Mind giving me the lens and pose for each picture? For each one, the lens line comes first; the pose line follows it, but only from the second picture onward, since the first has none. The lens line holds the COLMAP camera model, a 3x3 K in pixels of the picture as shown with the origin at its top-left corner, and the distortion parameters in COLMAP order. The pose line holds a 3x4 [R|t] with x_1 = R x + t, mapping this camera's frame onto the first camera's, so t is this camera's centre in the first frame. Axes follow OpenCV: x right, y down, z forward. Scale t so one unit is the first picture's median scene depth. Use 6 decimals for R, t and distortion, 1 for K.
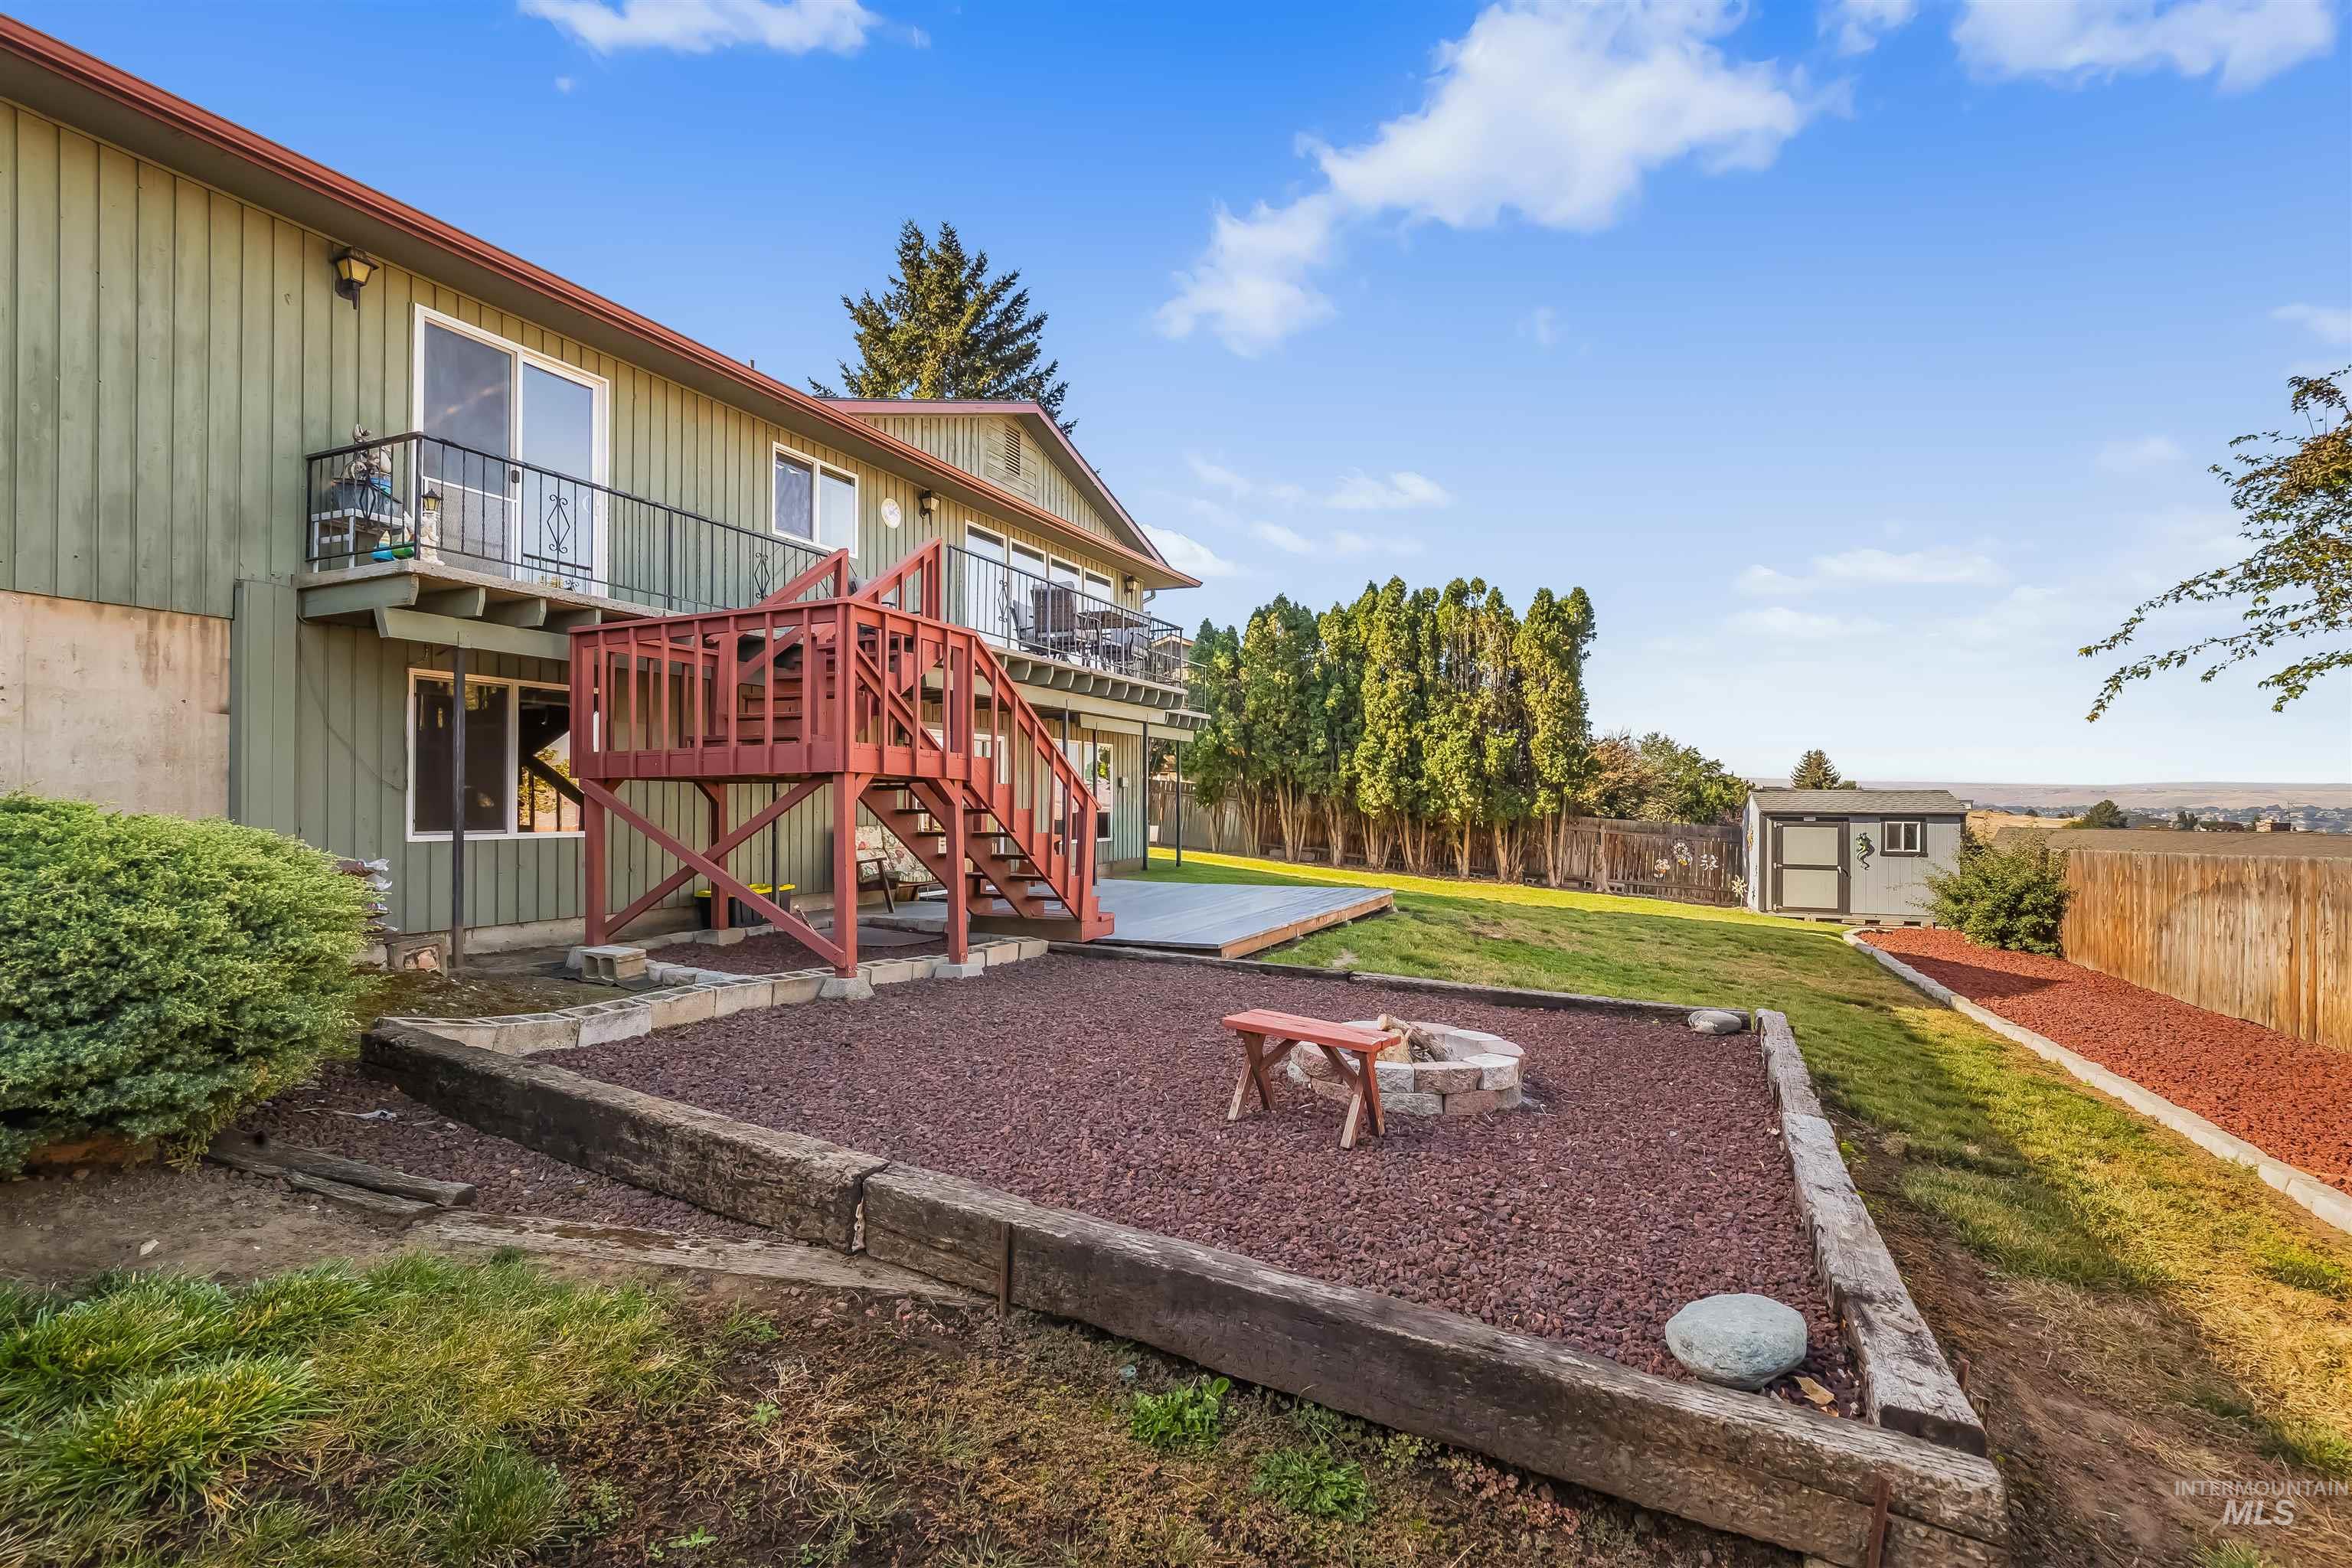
lens RADIAL K [[1074.0, 0, 1176.0], [0, 1074.0, 784.0], [0, 0, 1]] dist [-0.001062, -0.000240]
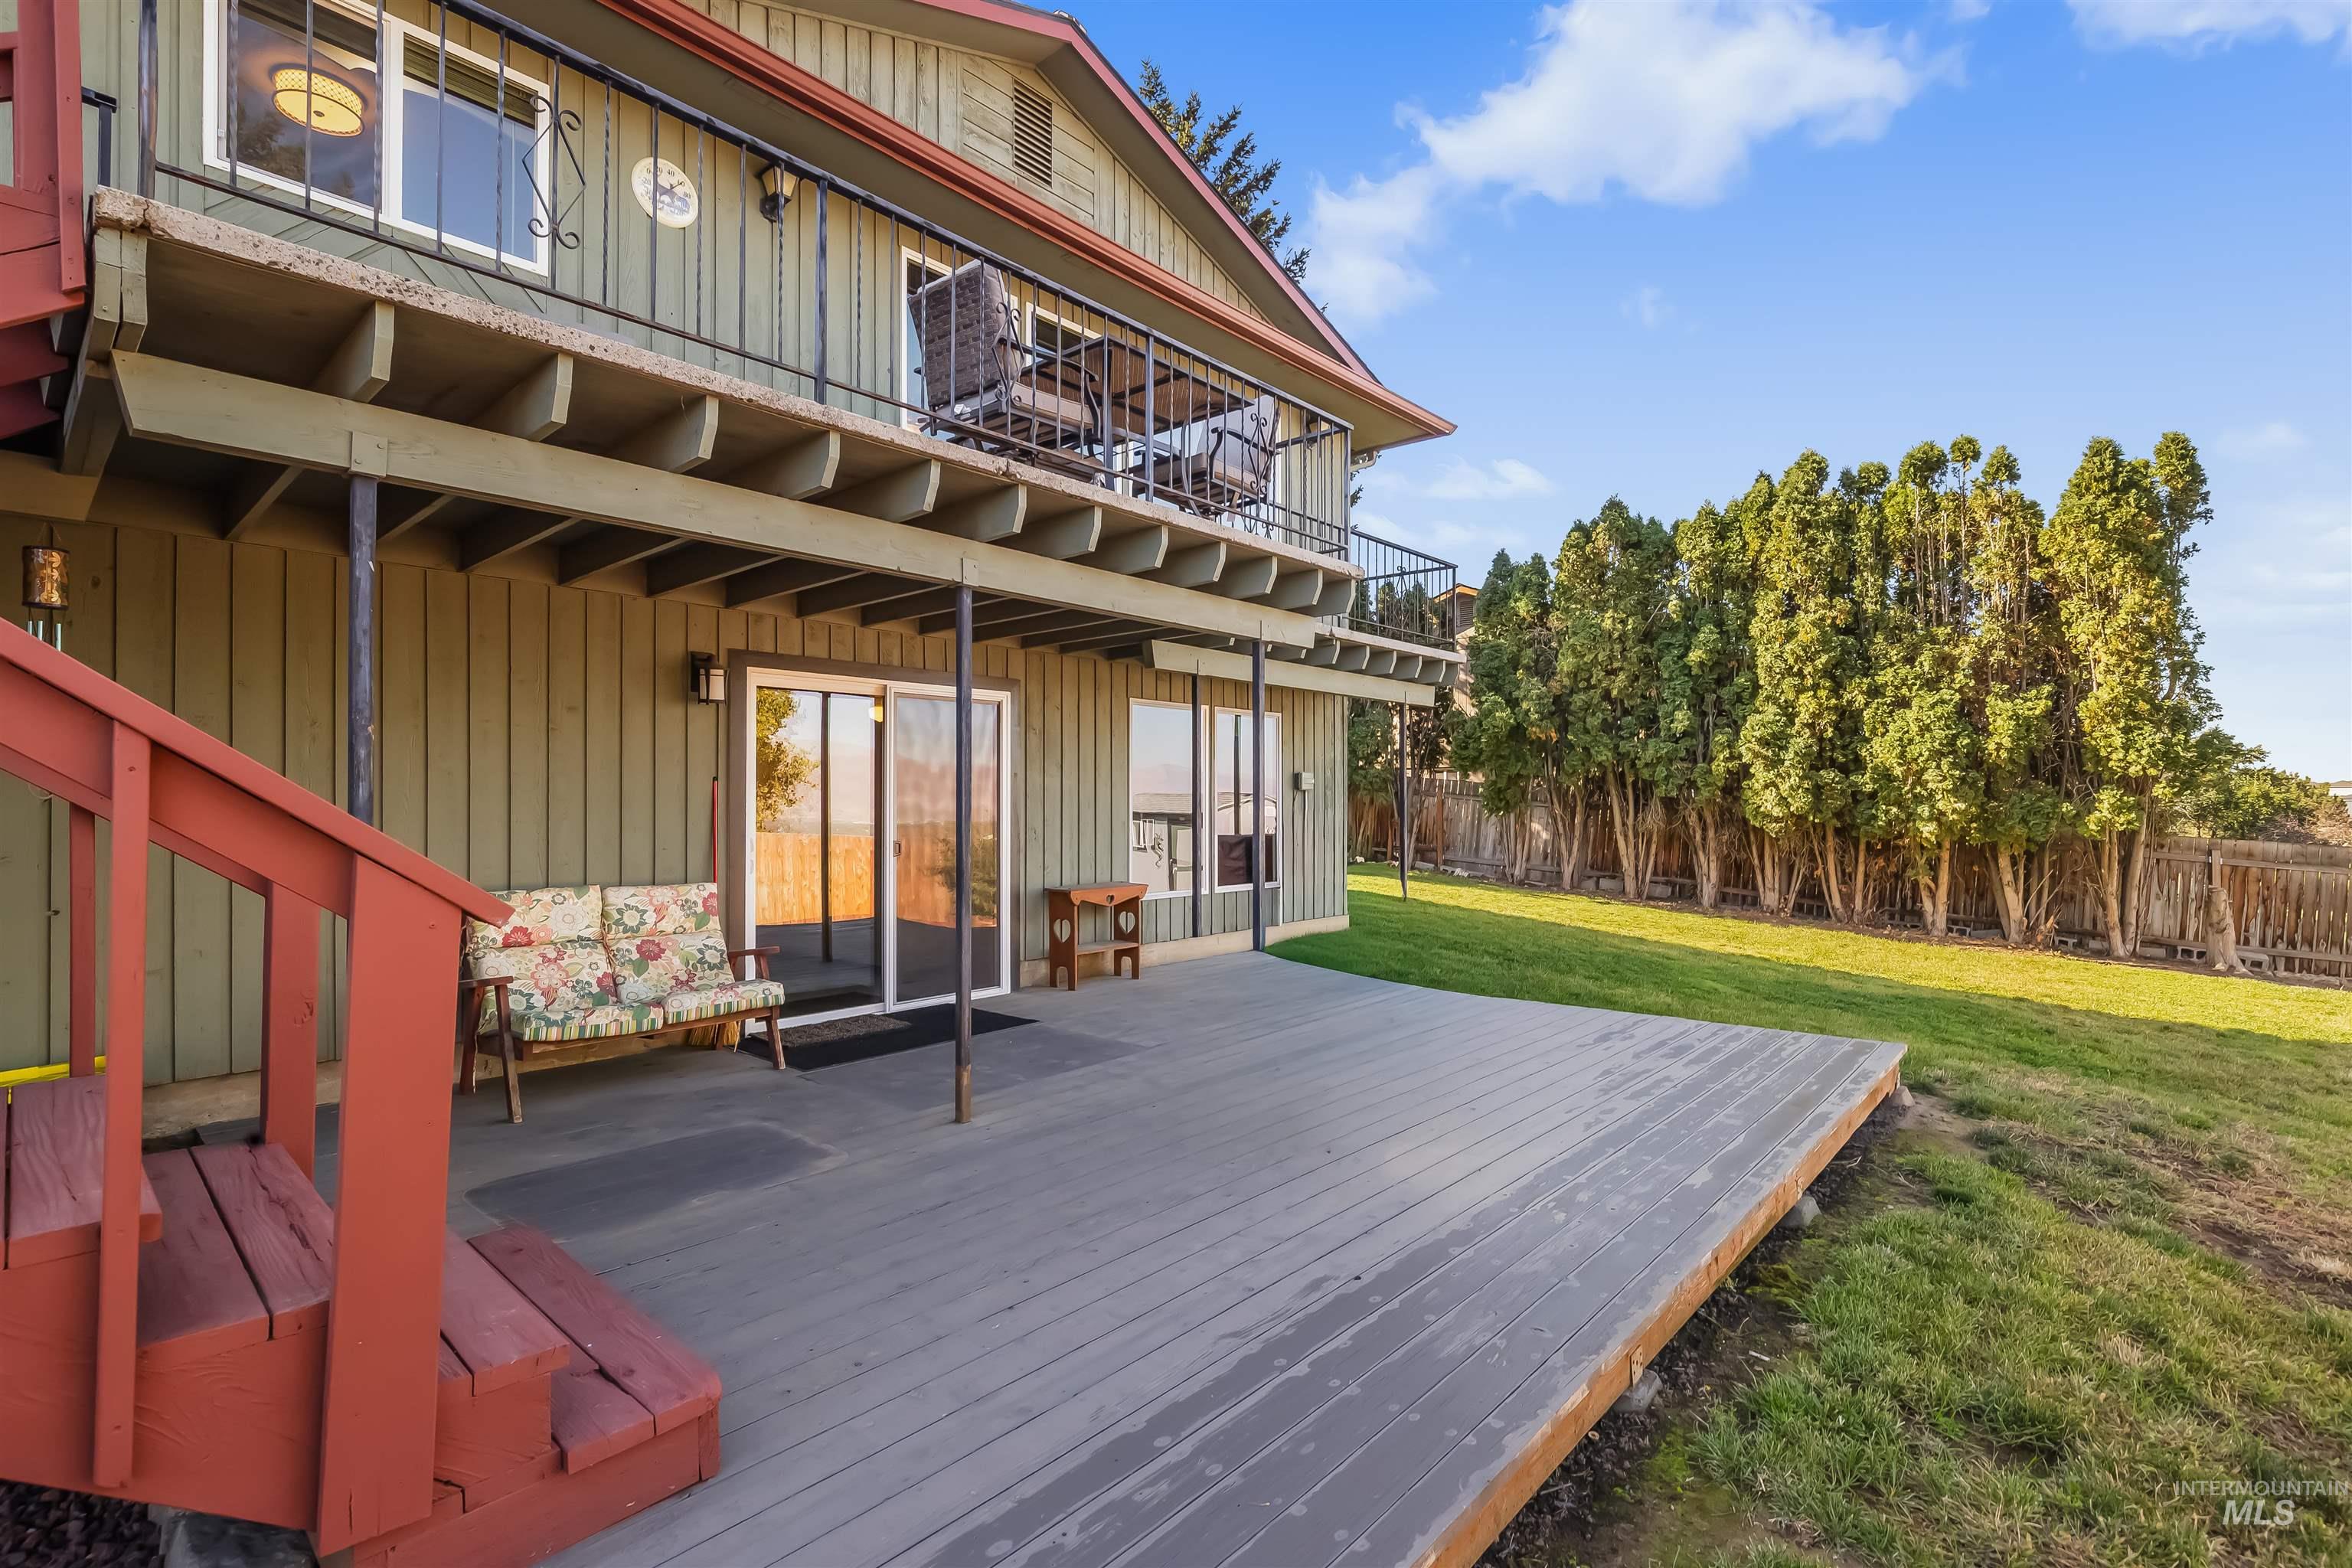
lens RADIAL K [[1087.2, 0, 1176.0], [0, 1087.2, 784.0], [0, 0, 1]] dist [-0.004824, -0.000485]
pose [[0.956759, -0.006571, -0.290807, 0.034400], [0.006250, 0.999978, -0.002032, 0.000598], [0.290814, 0.000126, 0.956780, 0.290222]]
